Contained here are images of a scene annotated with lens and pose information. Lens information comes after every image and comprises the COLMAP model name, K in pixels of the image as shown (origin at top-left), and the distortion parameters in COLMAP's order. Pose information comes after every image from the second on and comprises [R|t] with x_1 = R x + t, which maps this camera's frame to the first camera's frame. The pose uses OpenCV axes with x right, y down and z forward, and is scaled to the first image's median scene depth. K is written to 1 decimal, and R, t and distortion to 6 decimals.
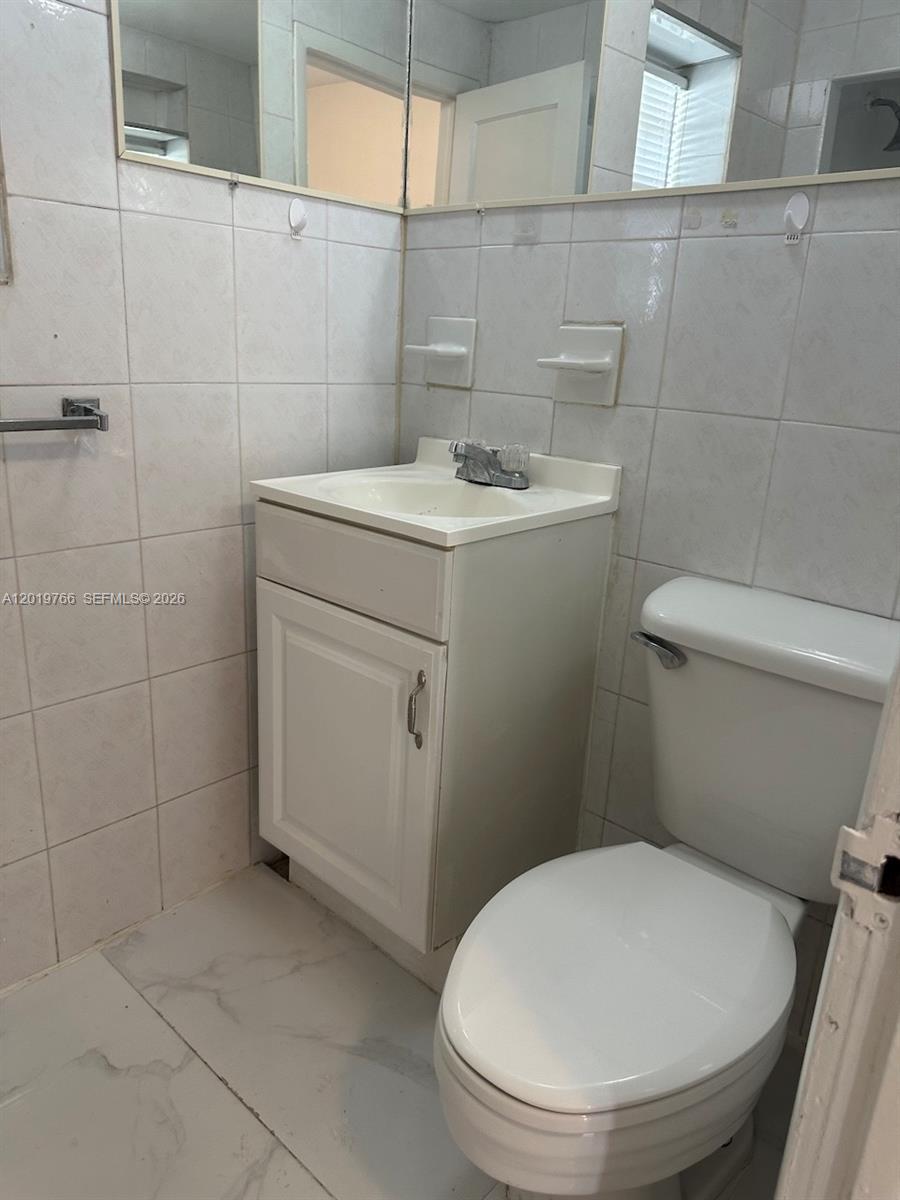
lens RADIAL K [[852.1, 0, 444.8], [0, 852.1, 599.1], [0, 0, 1]] dist [0.144842, -0.220833]
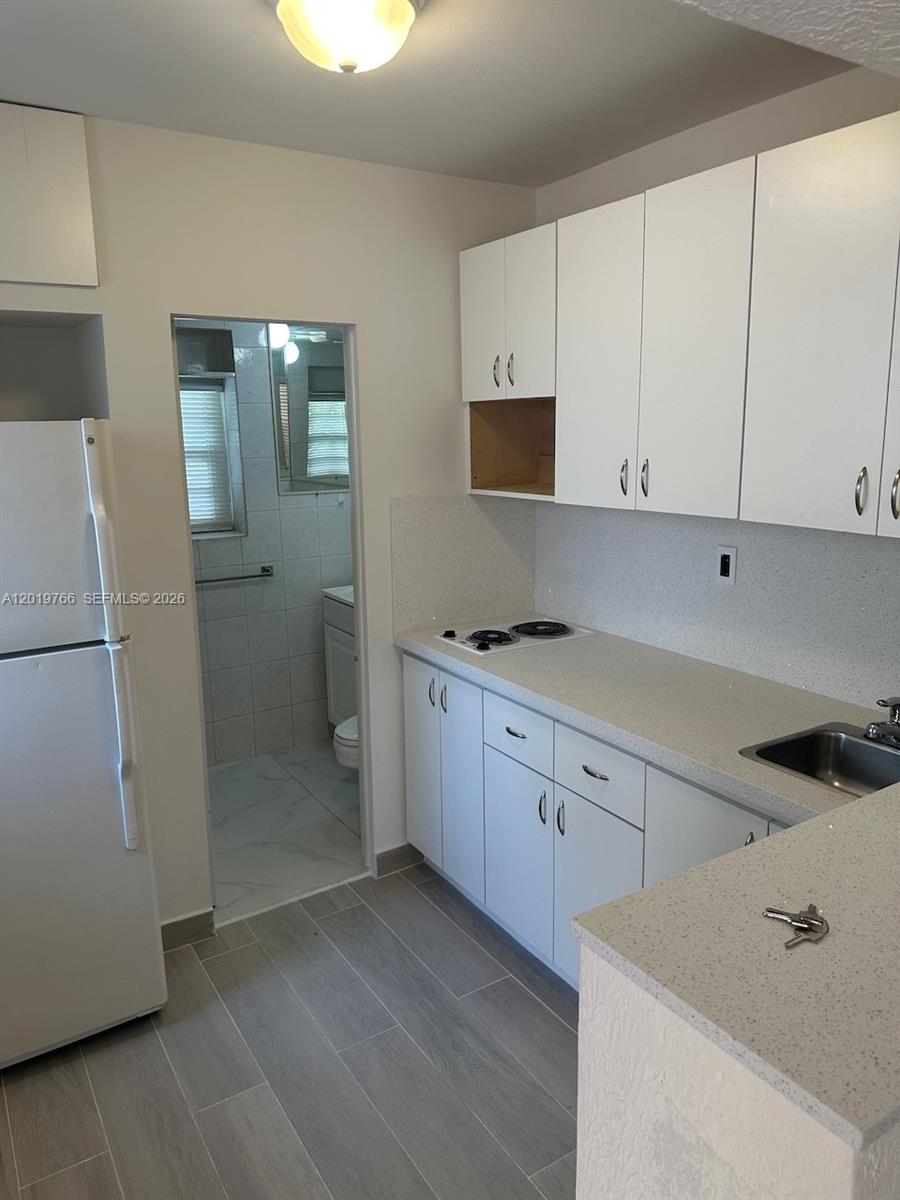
lens RADIAL K [[852.1, 0, 444.8], [0, 852.1, 599.1], [0, 0, 1]] dist [0.144842, -0.220833]
pose [[0.962423, -0.008963, -0.271408, 0.953854], [-0.016981, 0.995513, -0.093090, 0.155131], [0.271024, 0.094201, 0.957952, -1.643411]]
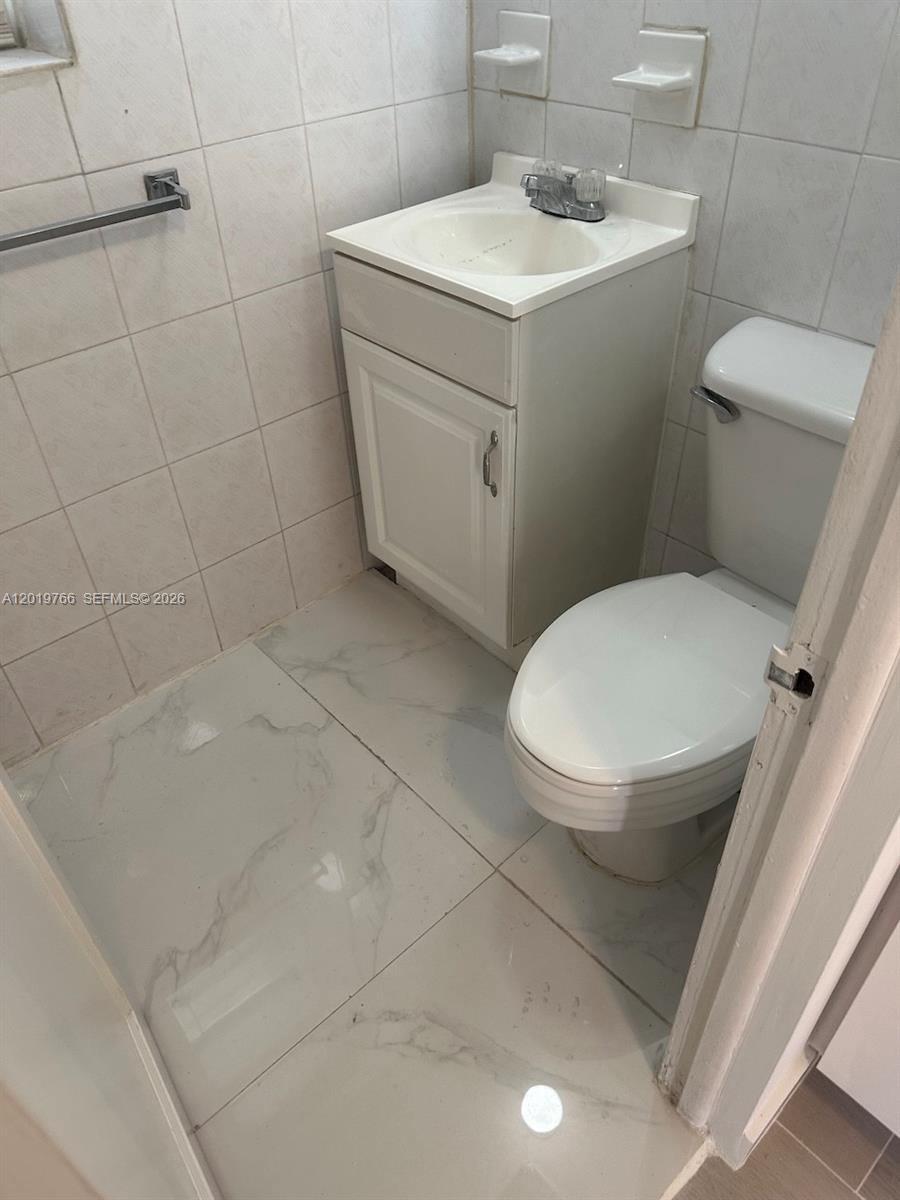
lens RADIAL K [[851.8, 0, 450.0], [0, 851.8, 600.0], [0, 0, 1]] dist [0.044013, -0.050198]
pose [[0.992680, -0.005188, -0.120662, 0.041434], [0.051497, 0.921887, 0.384022, -0.120660], [0.109244, -0.387425, 0.915406, -0.088085]]
